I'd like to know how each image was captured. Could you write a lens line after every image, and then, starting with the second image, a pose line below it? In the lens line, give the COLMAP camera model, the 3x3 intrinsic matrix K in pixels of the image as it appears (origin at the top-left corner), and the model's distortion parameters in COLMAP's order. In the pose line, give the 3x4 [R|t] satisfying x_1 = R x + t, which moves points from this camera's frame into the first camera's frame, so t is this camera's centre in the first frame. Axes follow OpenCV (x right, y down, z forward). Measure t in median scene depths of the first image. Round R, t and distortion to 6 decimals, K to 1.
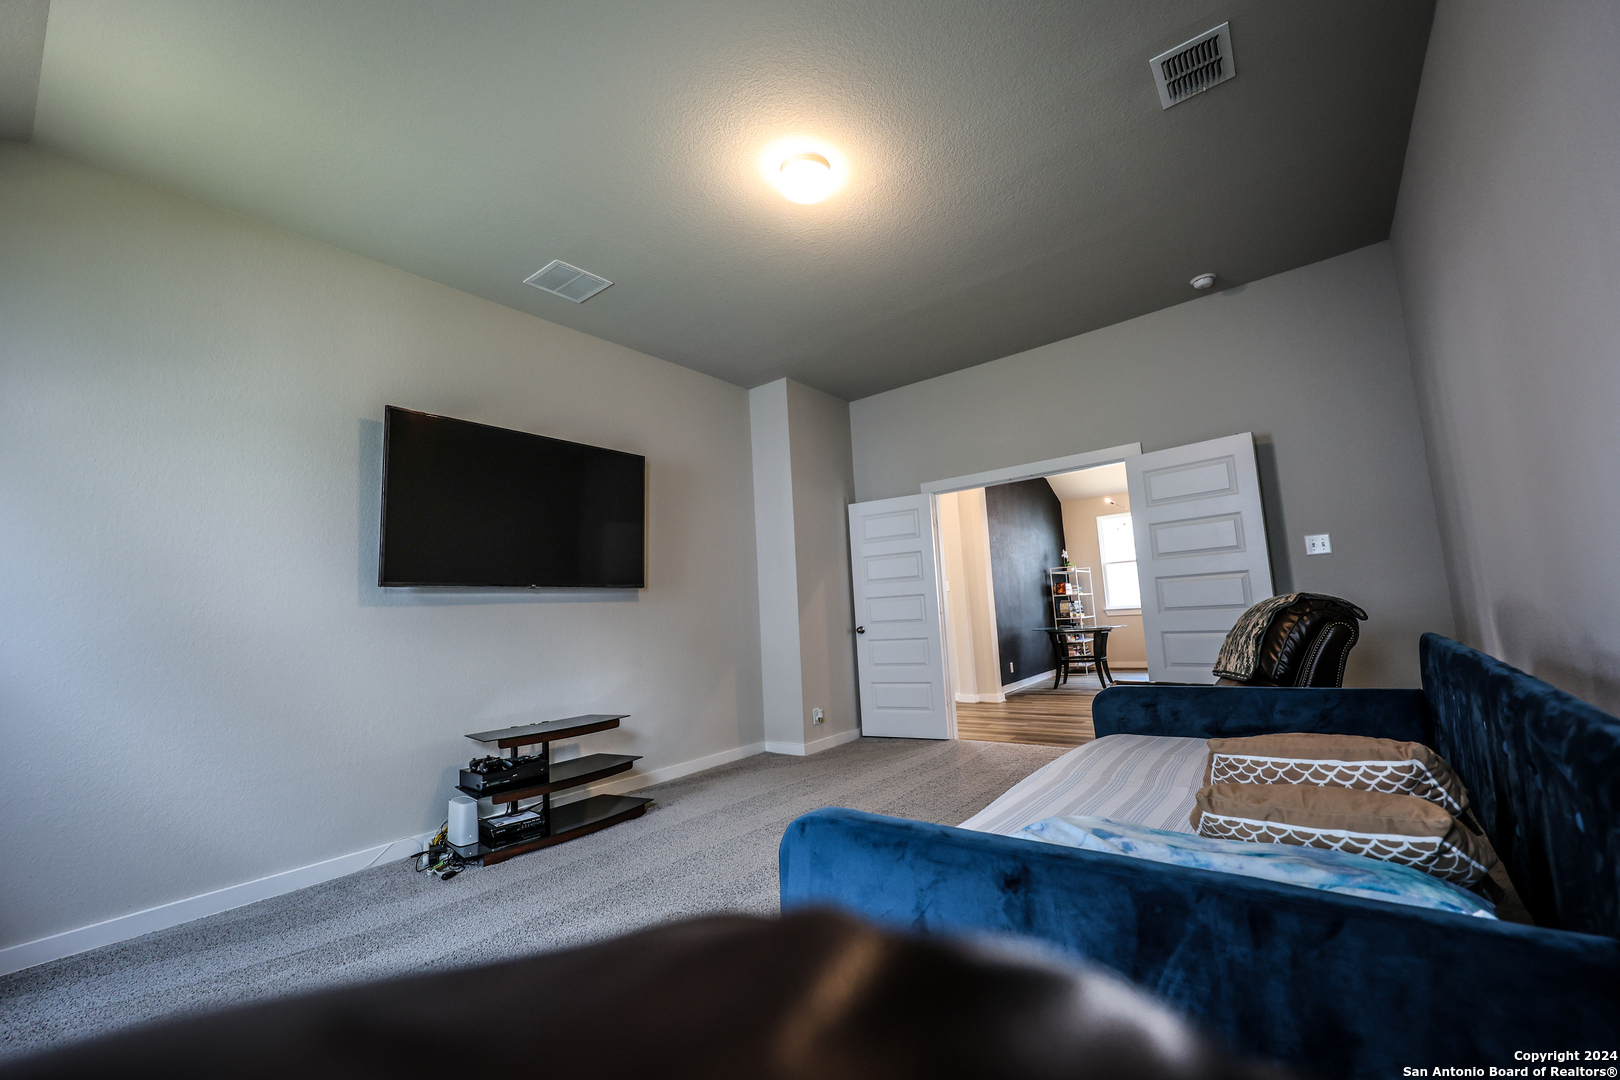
lens RADIAL K [[665.2, 0, 810.0], [0, 665.2, 540.0], [0, 0, 1]] dist [-0.000176, -0.000027]
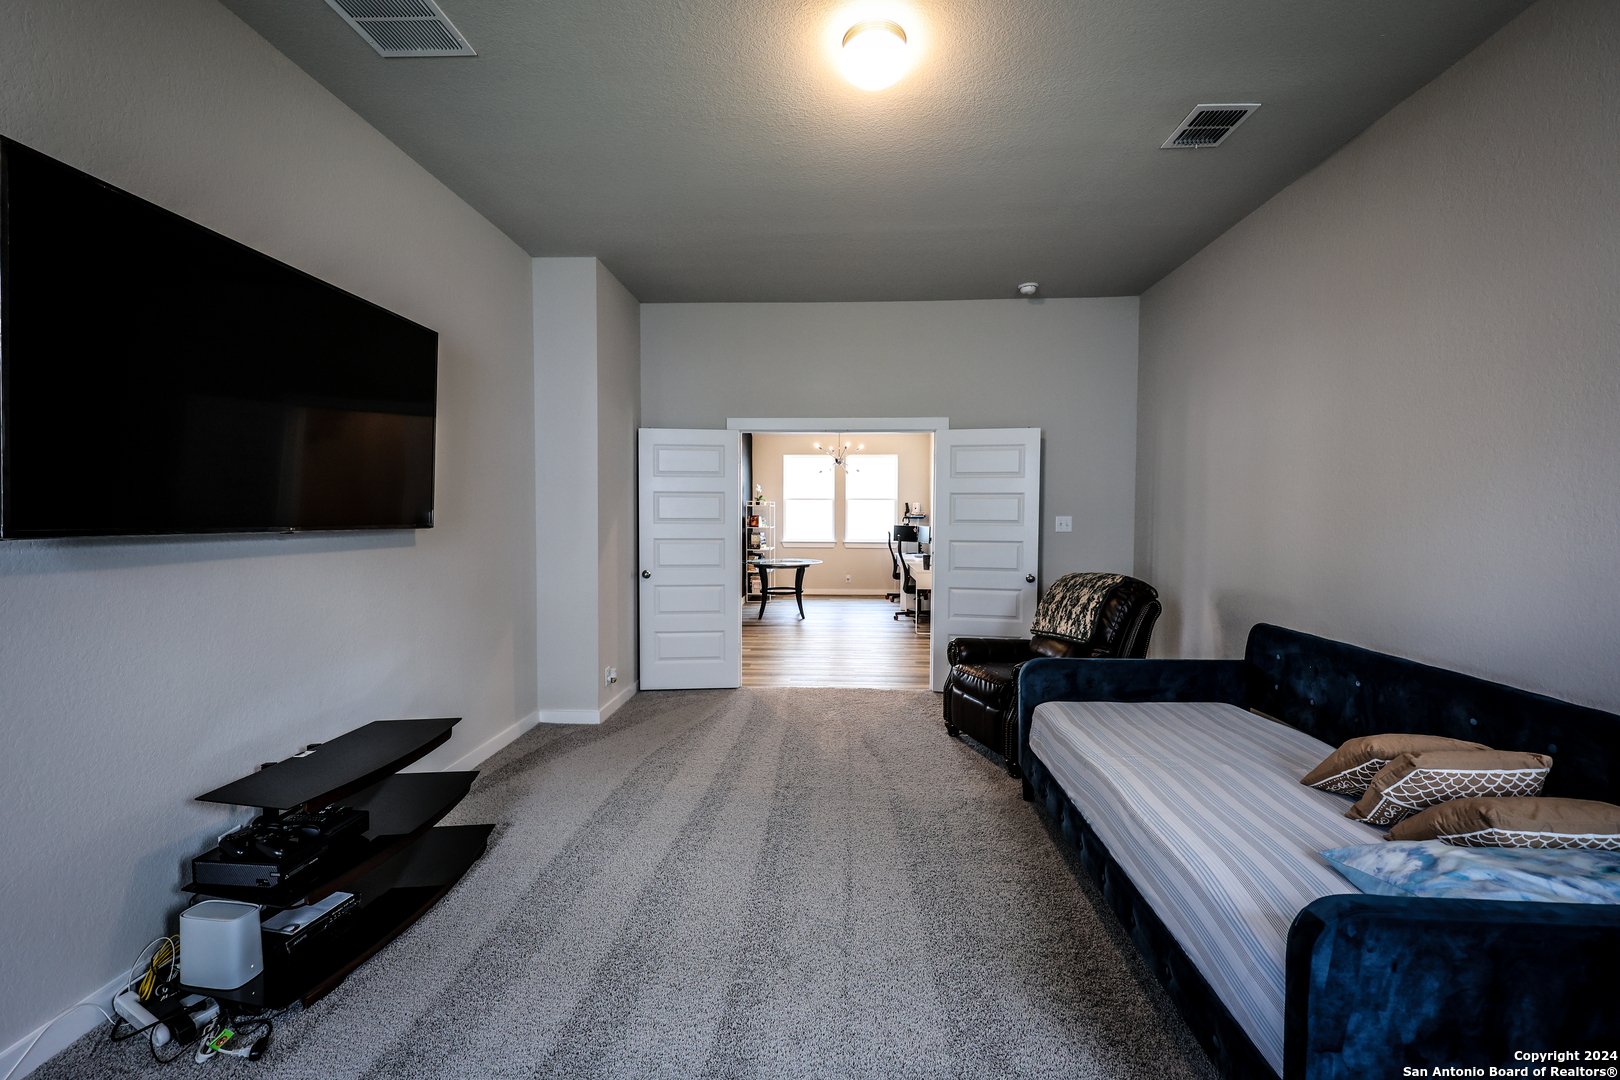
lens RADIAL K [[665.2, 0, 810.0], [0, 665.2, 540.0], [0, 0, 1]] dist [-0.000176, -0.000027]
pose [[0.808363, 0.034857, 0.587652, -0.378584], [-0.117860, 0.987617, 0.103545, -0.037545], [-0.576766, -0.152963, 0.802461, 0.241916]]
